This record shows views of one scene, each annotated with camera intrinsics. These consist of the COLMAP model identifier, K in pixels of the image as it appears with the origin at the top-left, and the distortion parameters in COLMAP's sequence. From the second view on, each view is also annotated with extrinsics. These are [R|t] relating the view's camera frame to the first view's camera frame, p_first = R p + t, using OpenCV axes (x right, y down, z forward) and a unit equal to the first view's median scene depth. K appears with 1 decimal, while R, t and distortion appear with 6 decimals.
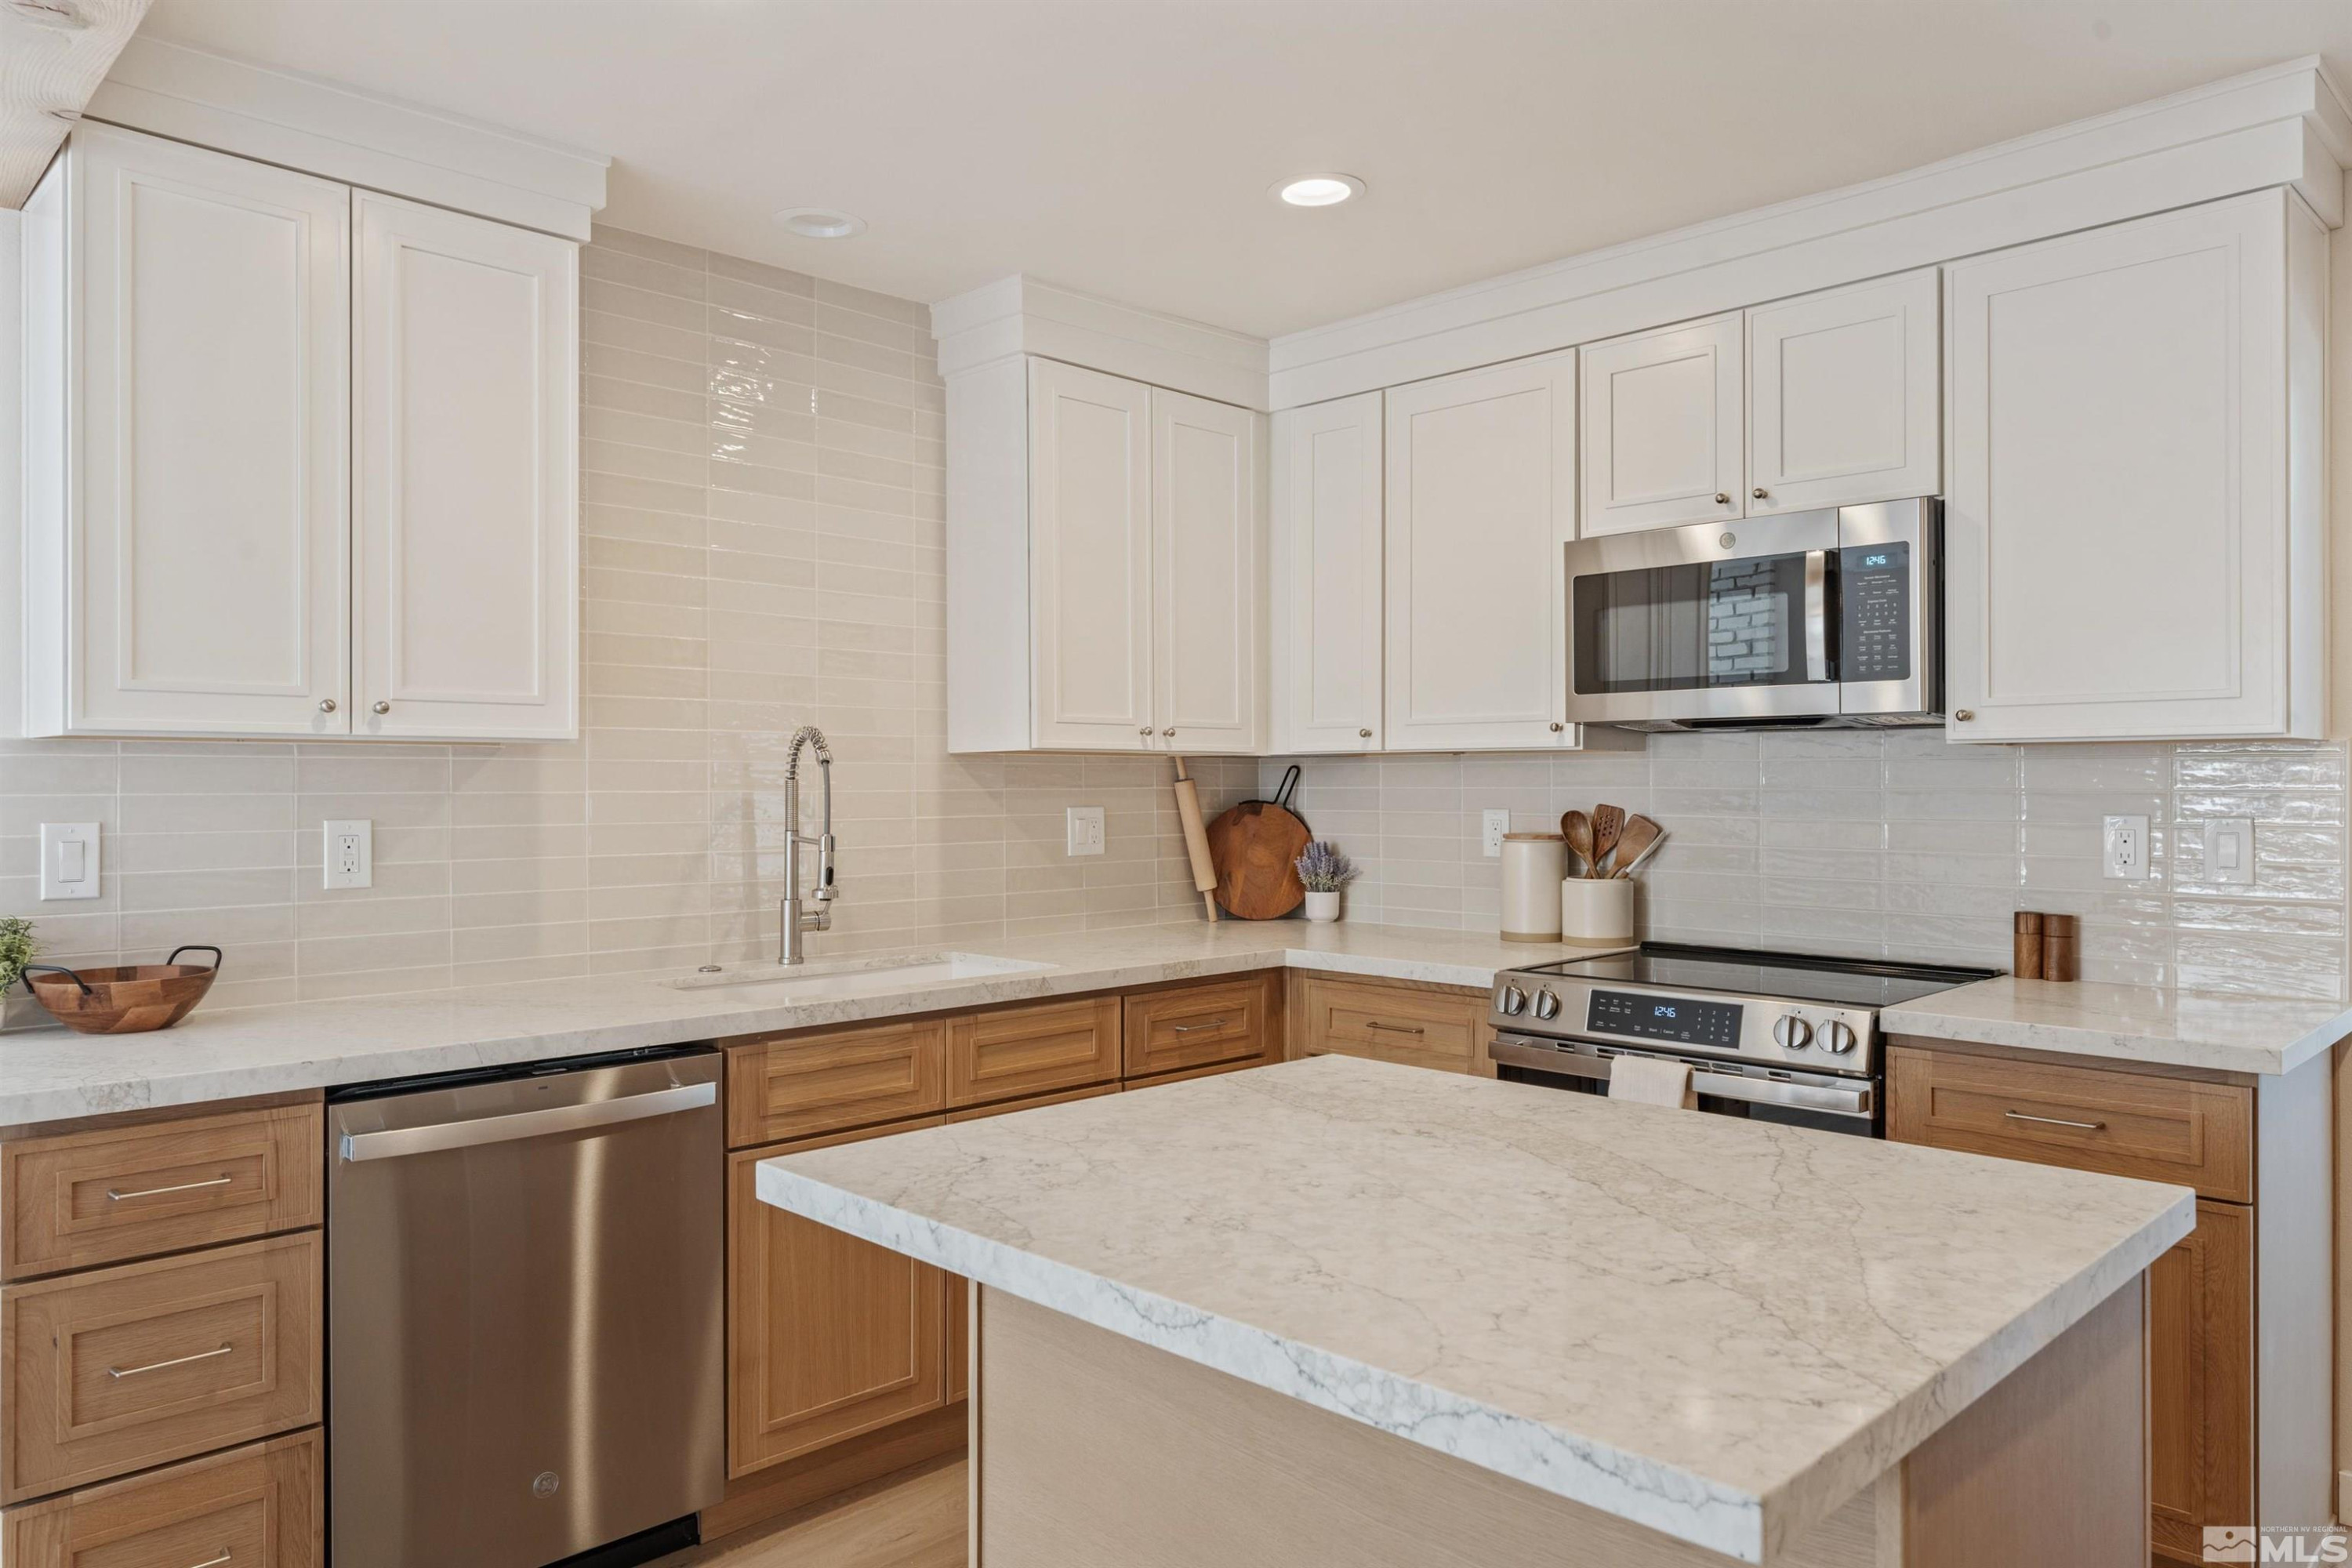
lens RADIAL K [[1565.9, 0, 1170.7], [0, 1565.9, 777.6], [0, 0, 1]] dist [0.005804, -0.001020]
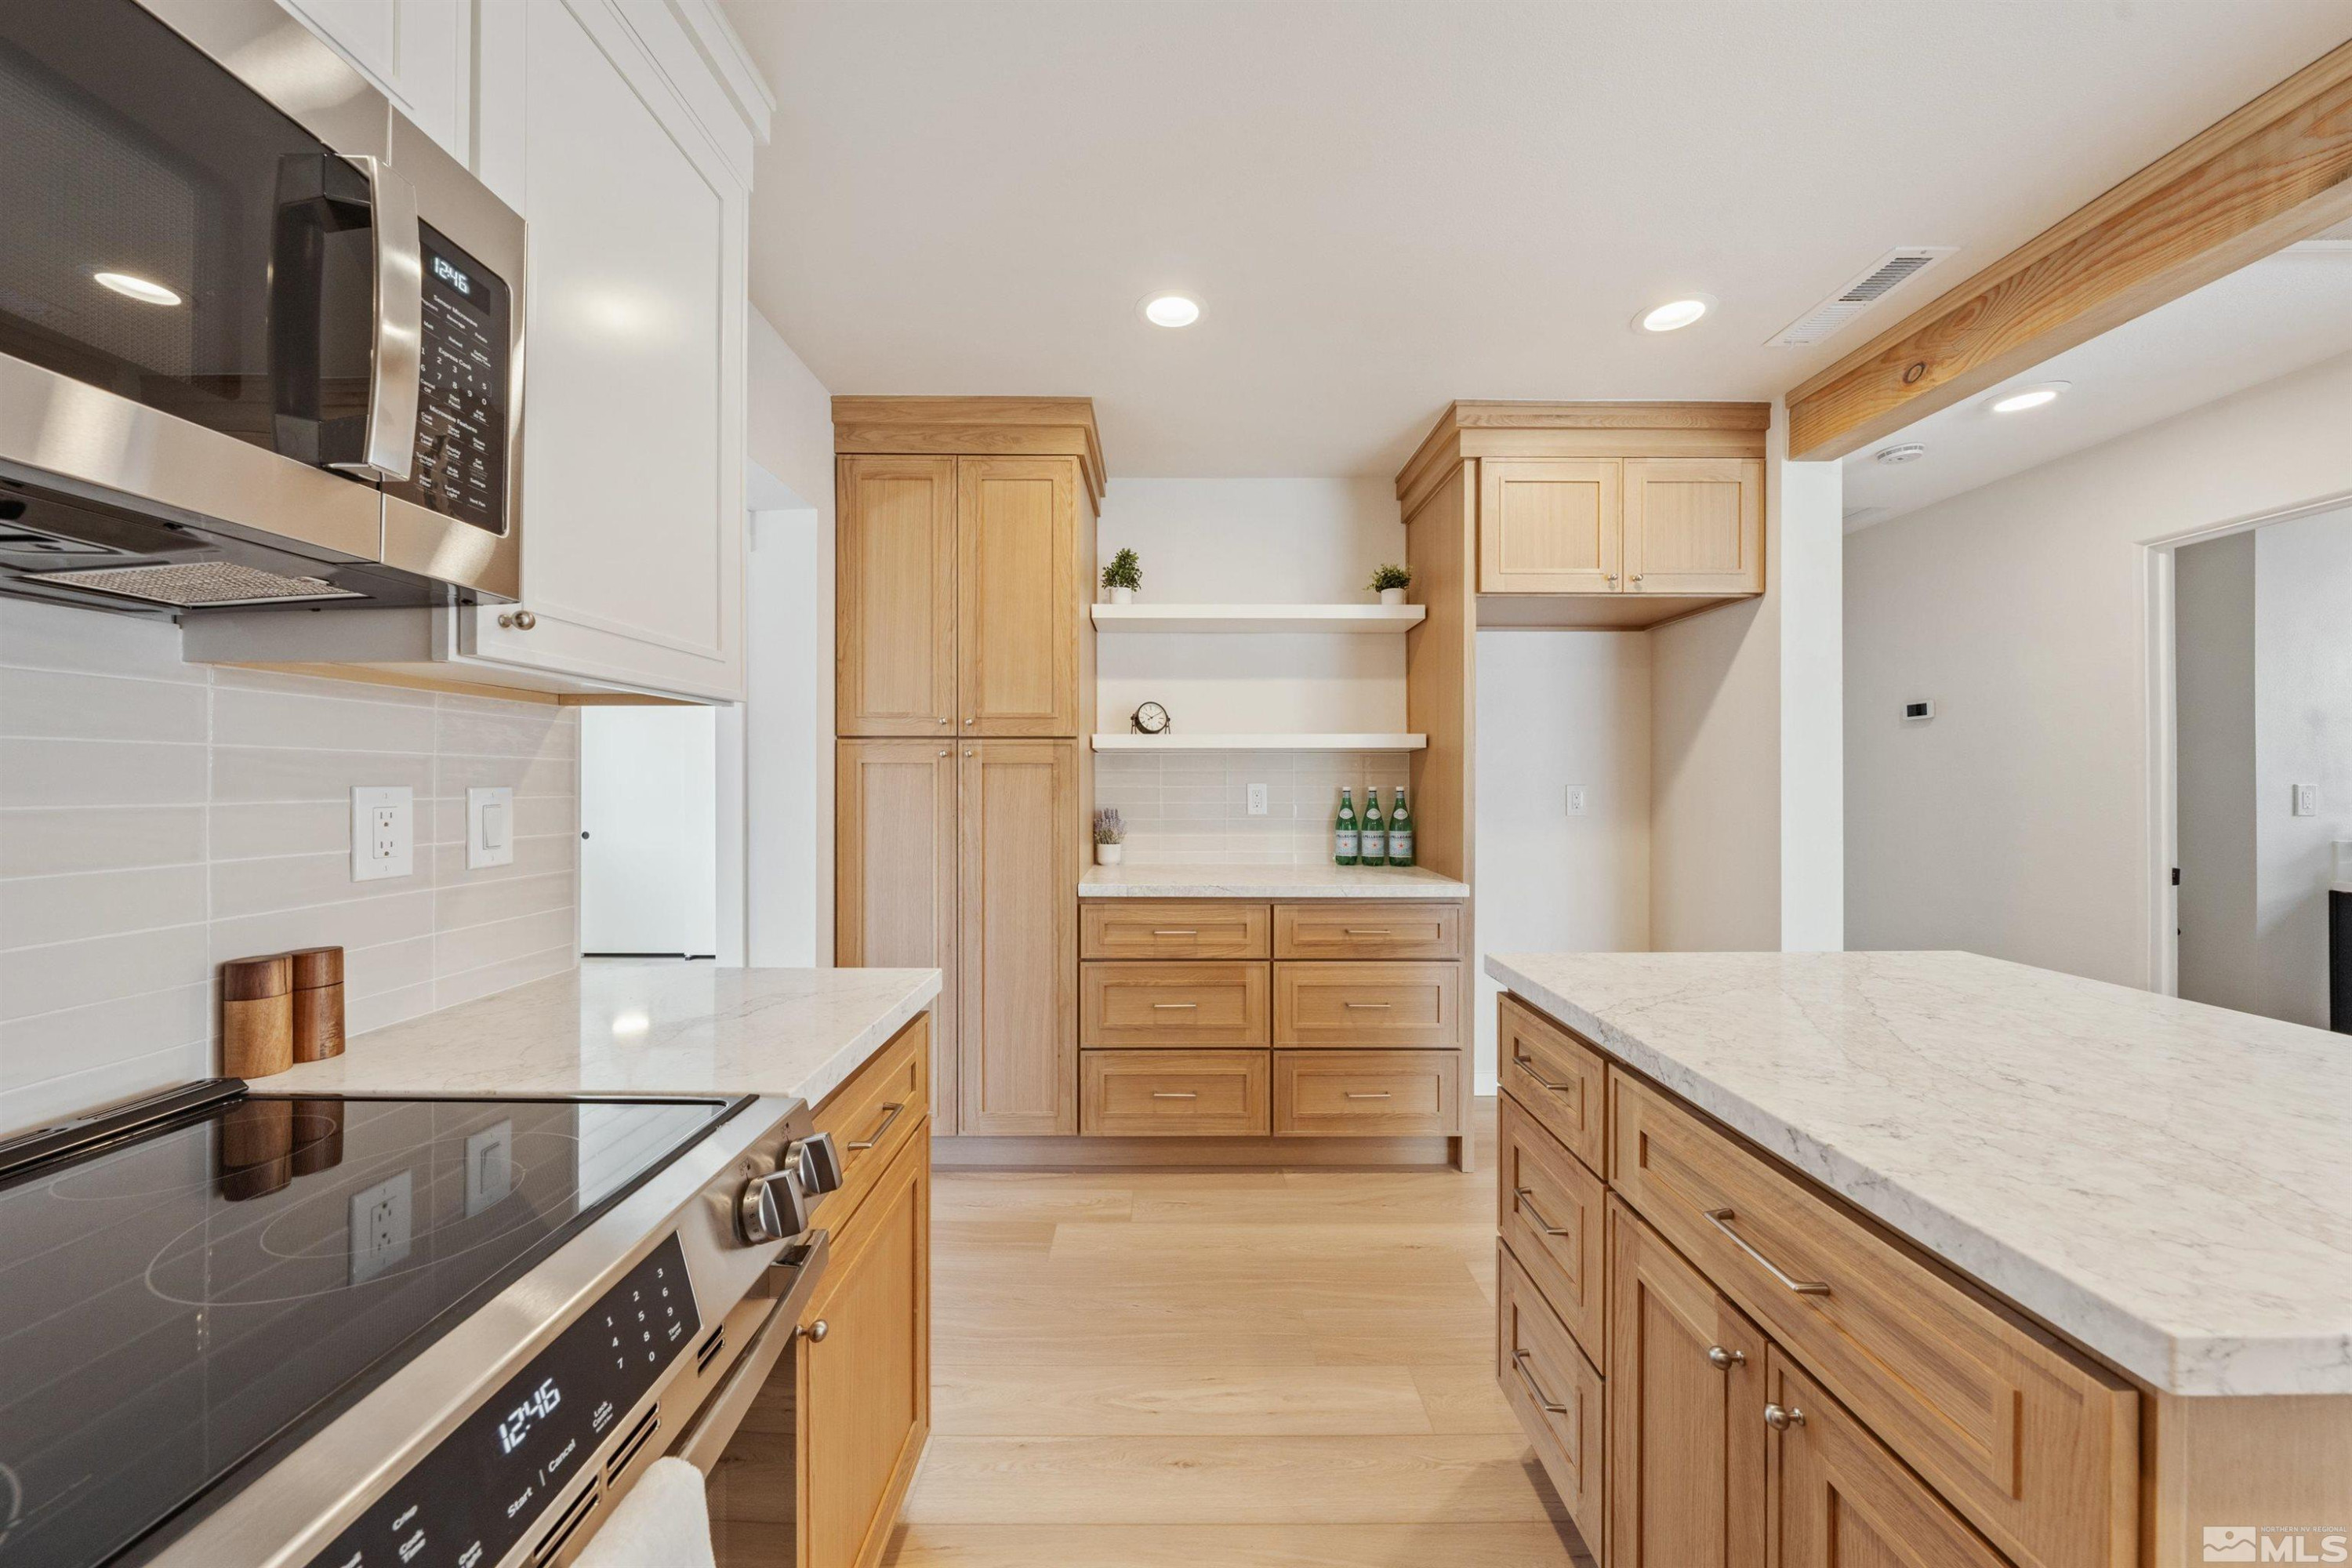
lens RADIAL K [[797.4, 0, 1172.7], [0, 797.4, 779.8], [0, 0, 1]] dist [-0.003052, -0.000331]
pose [[-0.715390, 0.003048, 0.698719, 0.108586], [-0.000616, 0.999987, -0.004993, 0.022160], [-0.698725, -0.004002, -0.715379, 1.003925]]
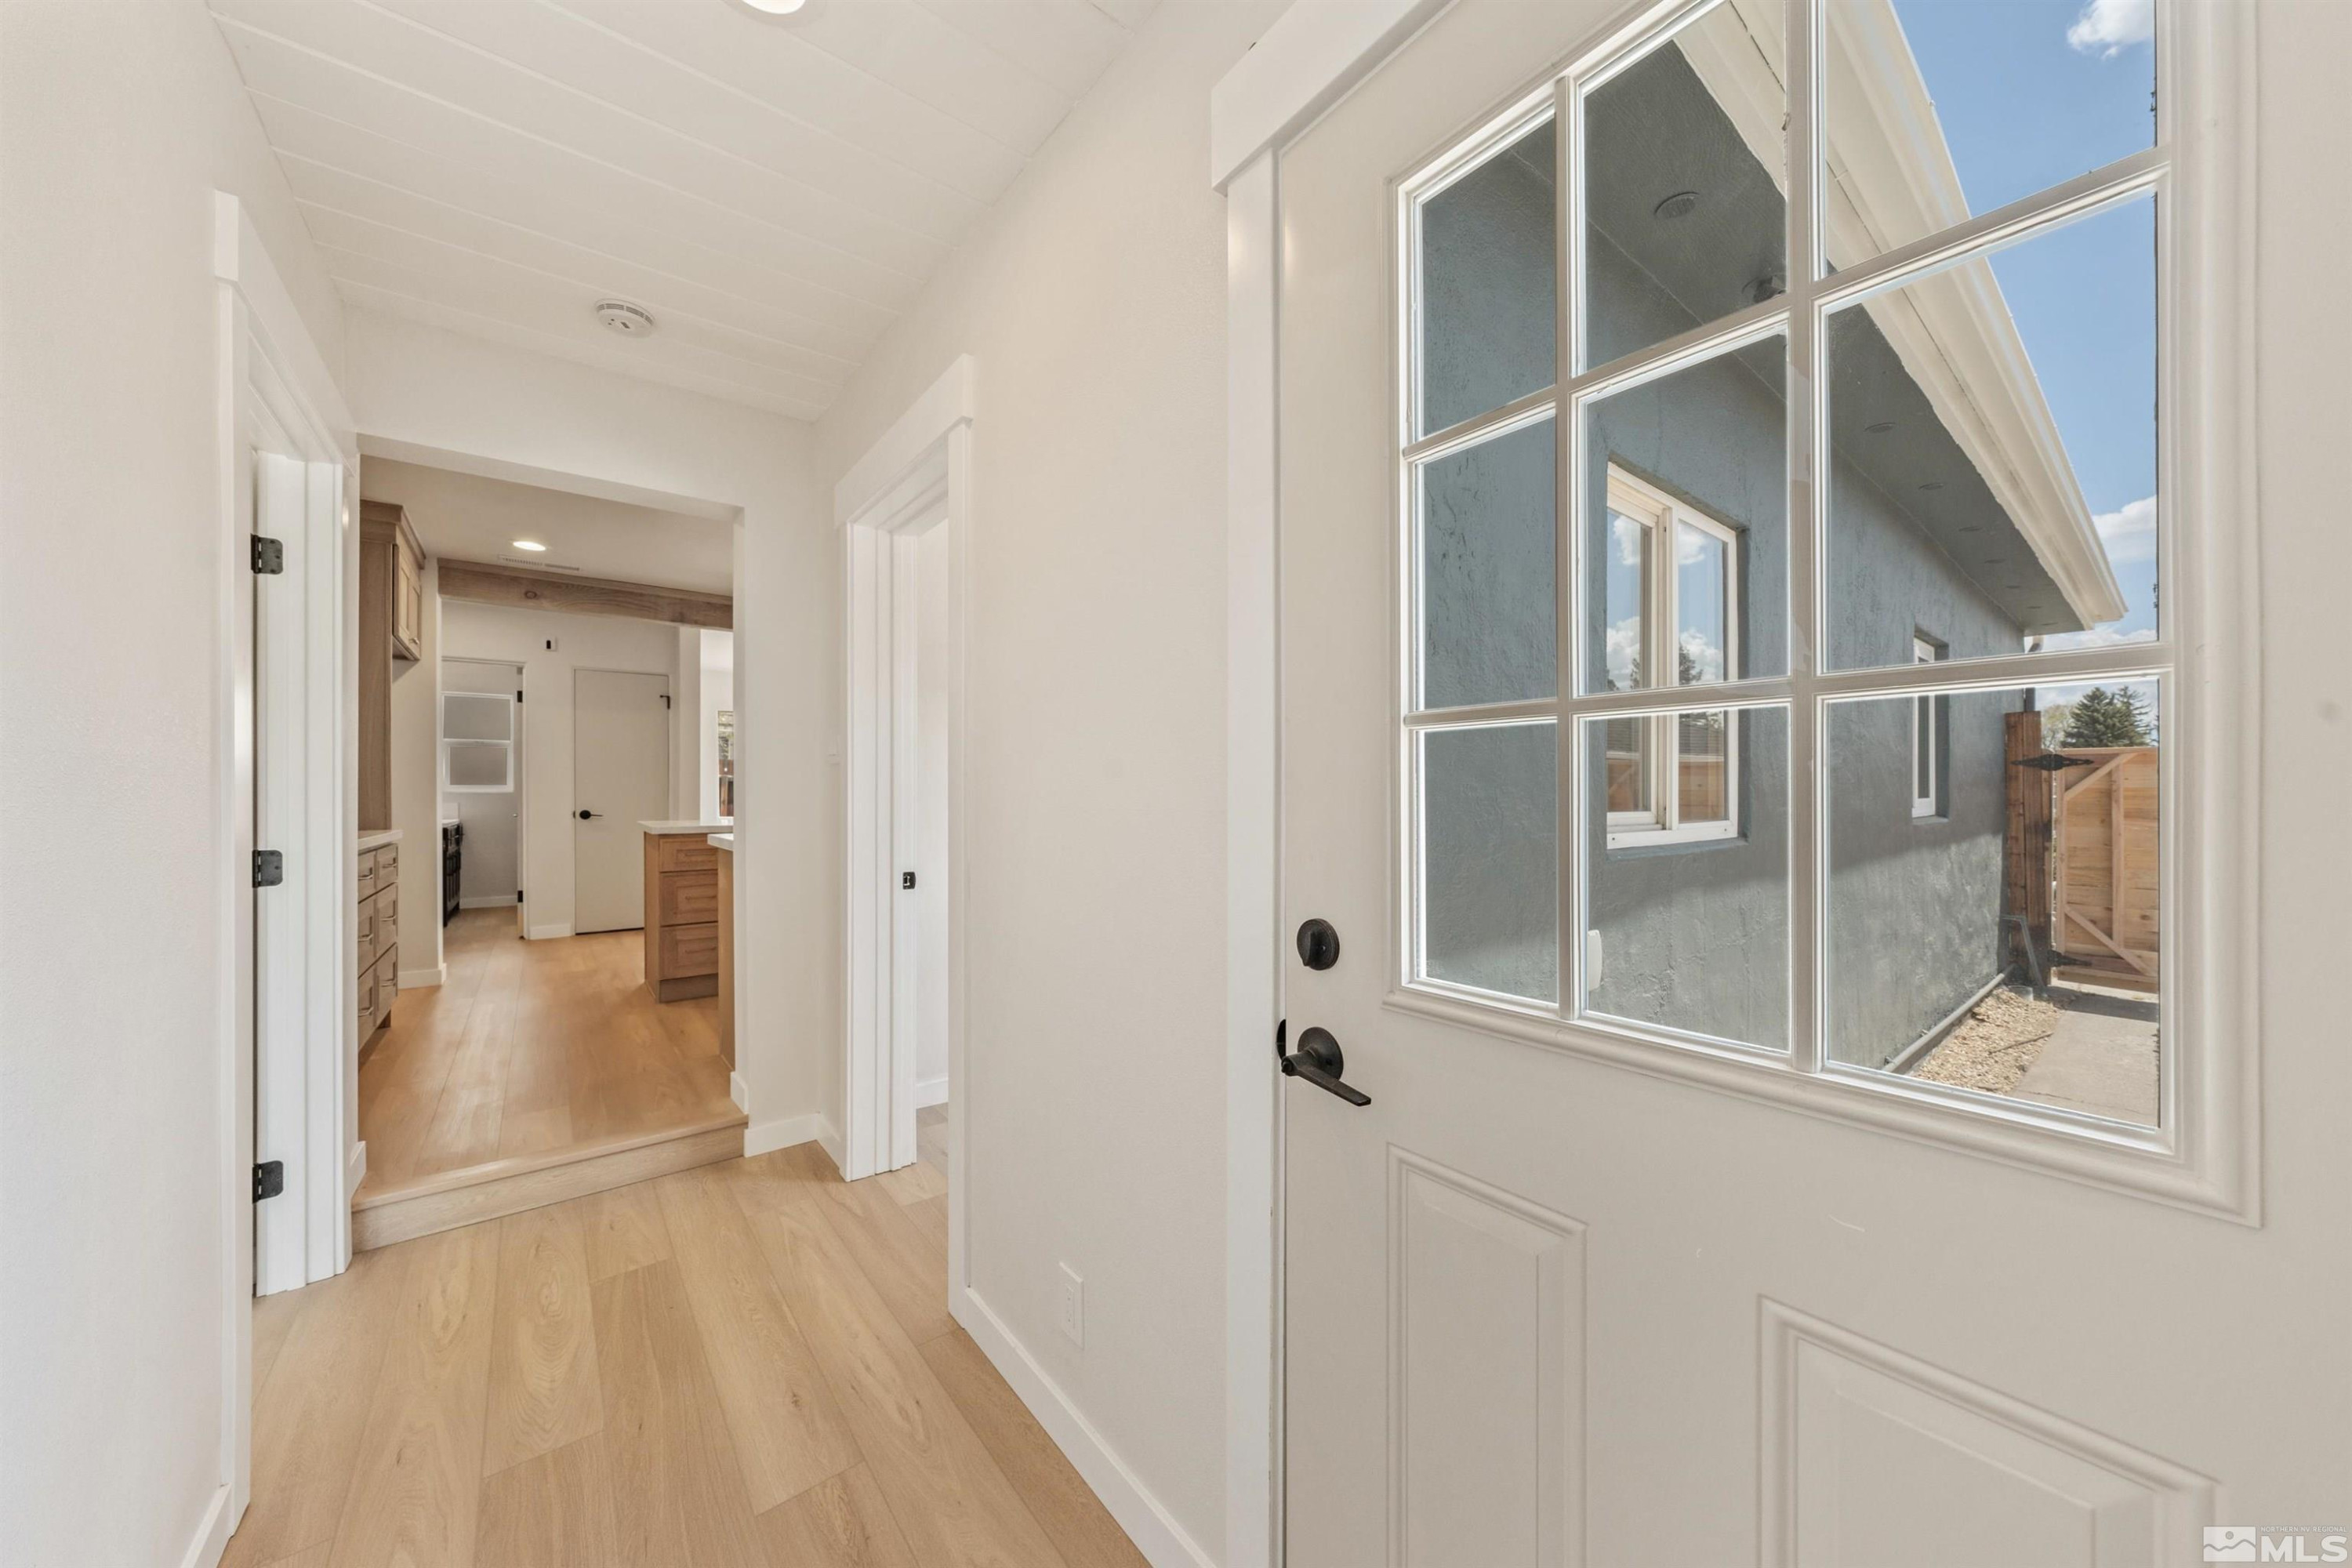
lens RADIAL K [[797.4, 0, 1172.7], [0, 797.4, 779.8], [0, 0, 1]] dist [-0.003052, -0.000331]
pose [[-0.115836, -0.017899, -0.993107, 1.583986], [0.005989, 0.999807, -0.018718, 0.077410], [0.993250, -0.008115, -0.115706, 1.541040]]
